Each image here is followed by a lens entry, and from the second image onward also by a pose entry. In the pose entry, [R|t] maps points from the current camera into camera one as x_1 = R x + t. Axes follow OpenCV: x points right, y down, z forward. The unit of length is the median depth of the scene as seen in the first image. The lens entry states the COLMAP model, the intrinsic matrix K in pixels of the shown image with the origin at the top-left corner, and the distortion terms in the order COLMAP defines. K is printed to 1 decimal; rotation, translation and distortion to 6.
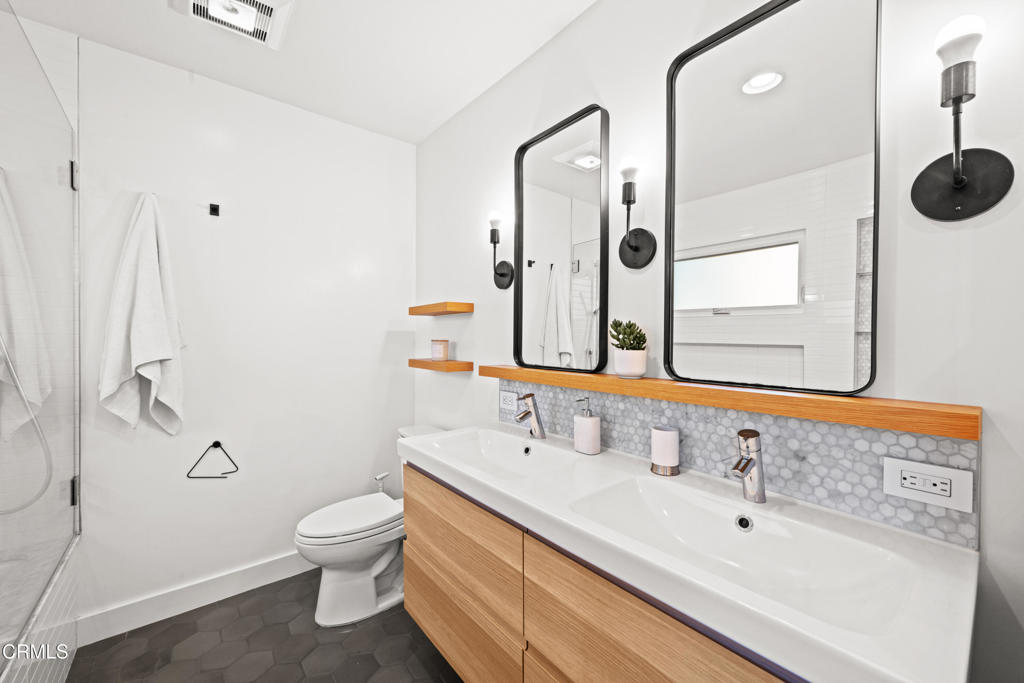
lens RADIAL K [[402.4, 0, 513.4], [0, 402.4, 342.6], [0, 0, 1]] dist [-0.000523, 0.001646]
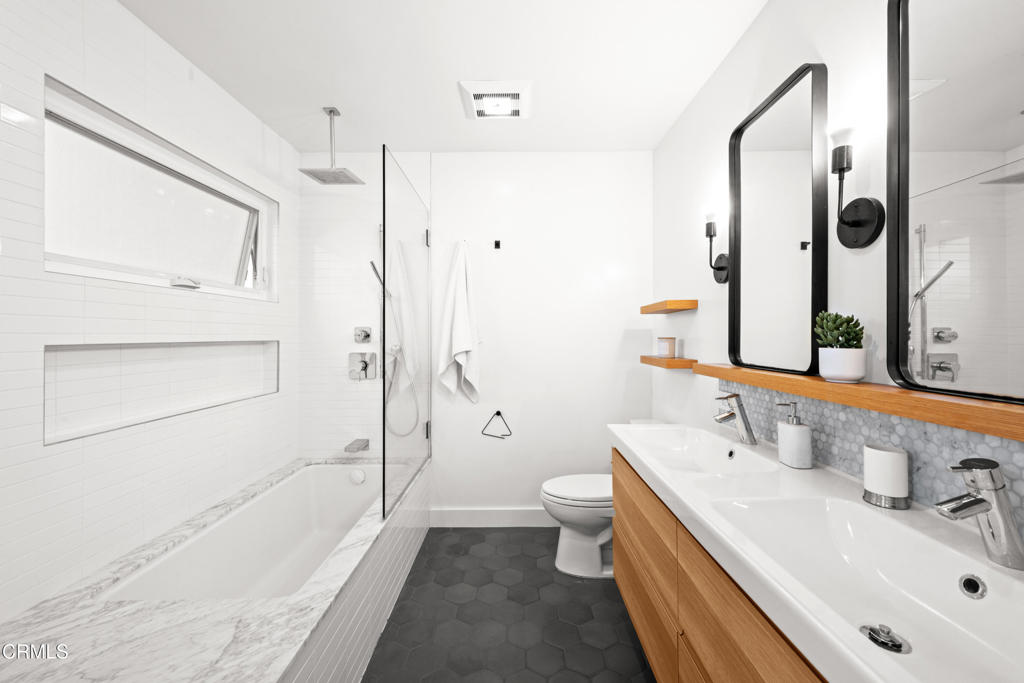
lens RADIAL K [[402.4, 0, 512.8], [0, 402.4, 339.2], [0, 0, 1]] dist [-0.000523, 0.001646]
pose [[0.775312, 0.000760, -0.631578, 0.219507], [-0.004406, 0.999981, -0.004206, 0.004810], [0.631563, 0.006043, 0.775301, -0.053003]]
